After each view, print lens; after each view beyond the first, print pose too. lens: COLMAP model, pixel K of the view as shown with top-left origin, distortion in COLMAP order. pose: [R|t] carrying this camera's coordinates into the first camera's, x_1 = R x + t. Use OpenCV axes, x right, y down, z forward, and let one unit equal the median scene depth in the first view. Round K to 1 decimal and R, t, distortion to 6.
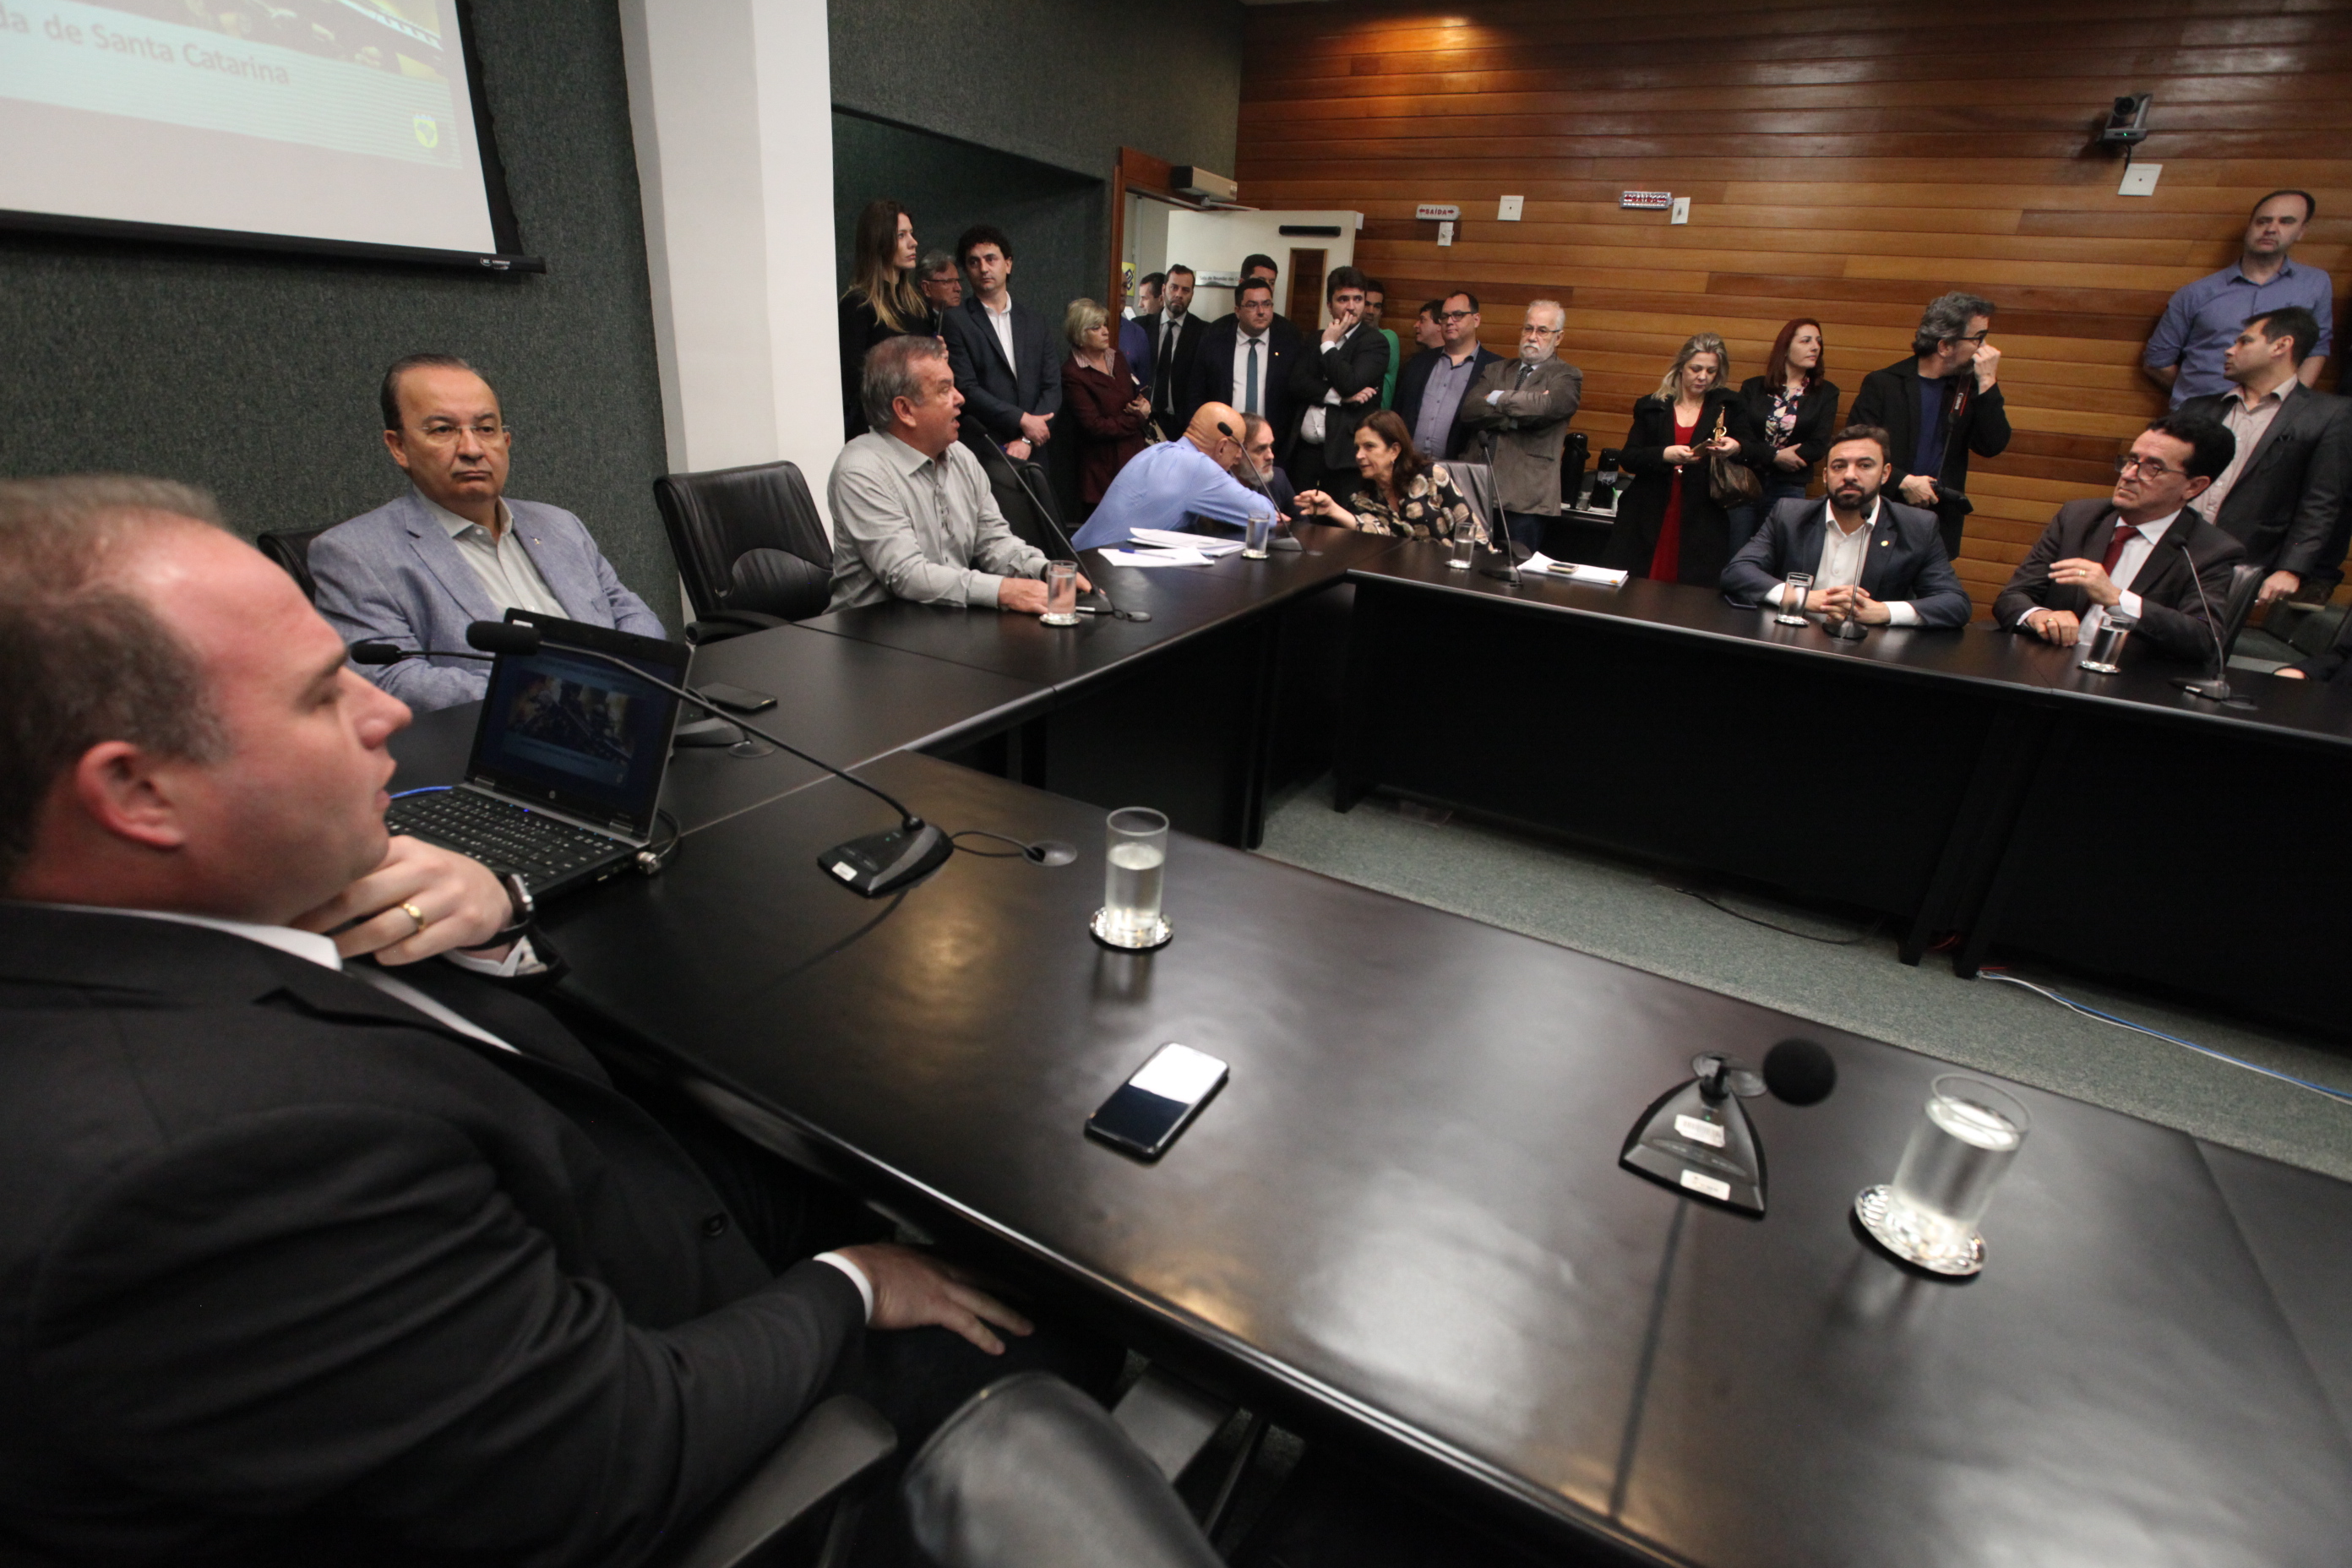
lens RADIAL K [[1100.5, 0, 1150.7], [0, 1100.5, 779.3], [0, 0, 1]] dist [-0.032008, 0.008450]
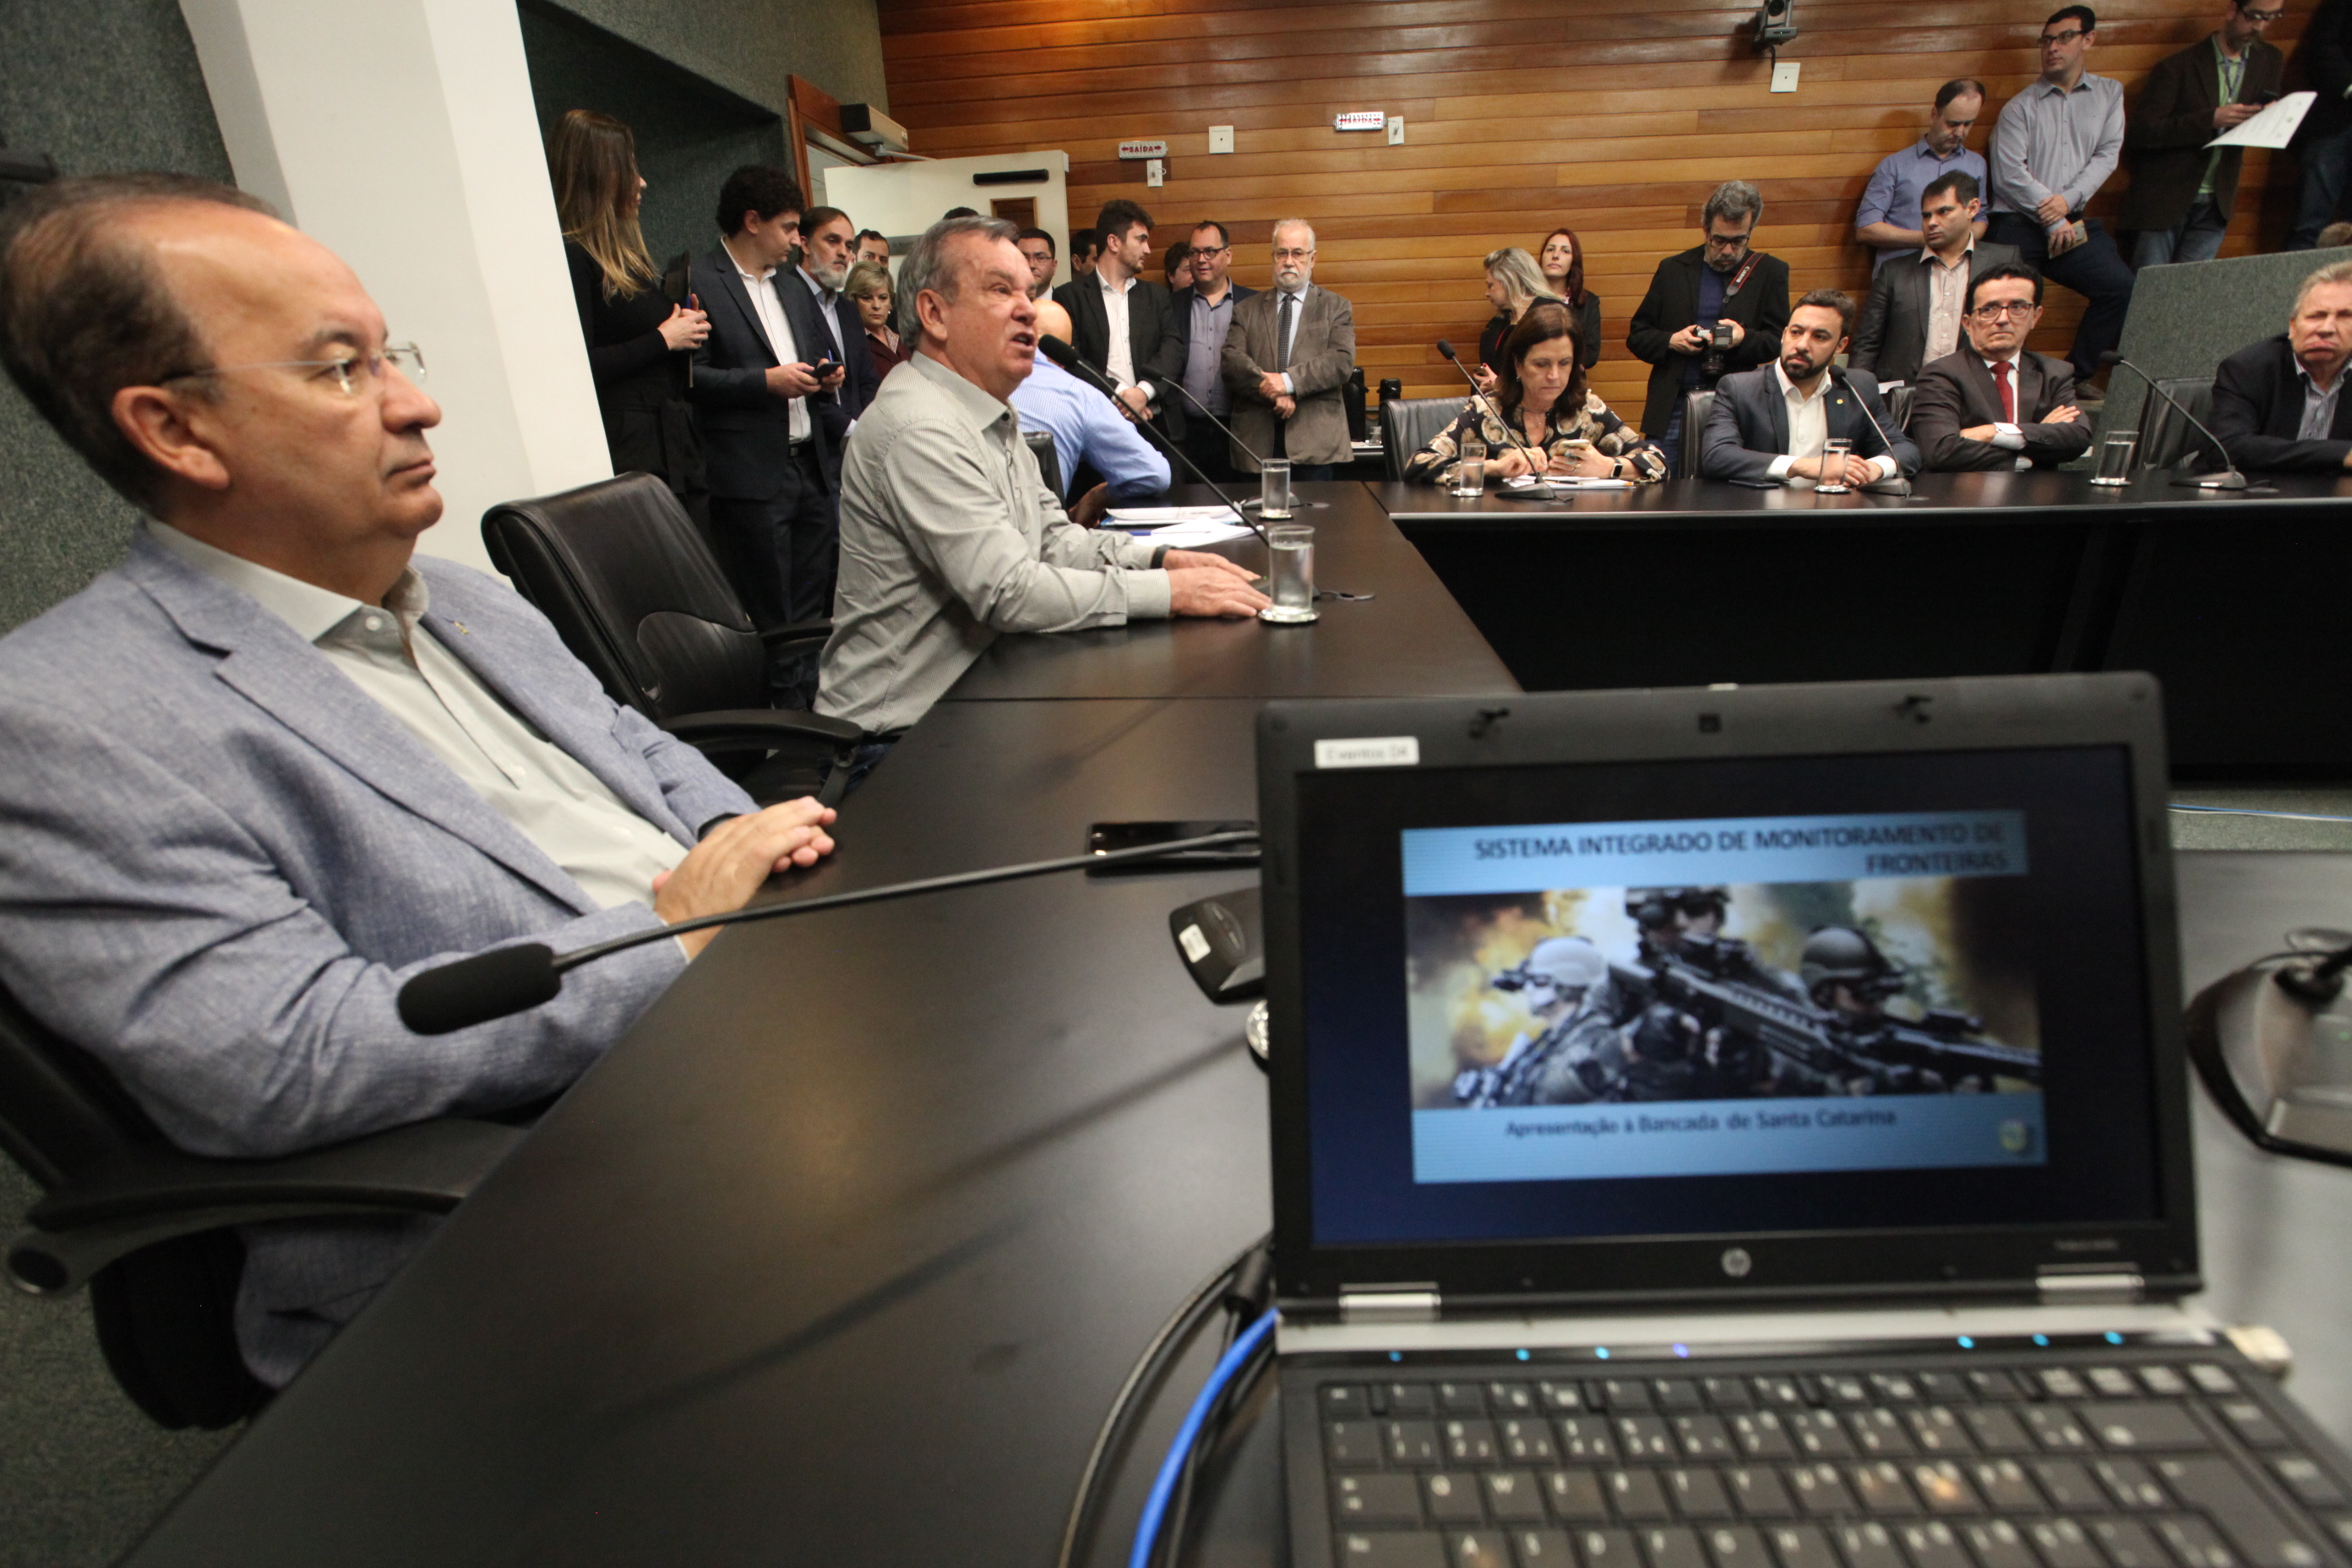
lens RADIAL K [[1100.5, 0, 1182.2], [0, 1100.5, 791.1], [0, 0, 1]] dist [-0.032008, 0.008450]
pose [[0.900310, -0.242362, 0.361528, -0.227139], [0.242303, 0.969097, 0.046260, -0.048781], [-0.361568, 0.045951, 0.931213, 0.227868]]
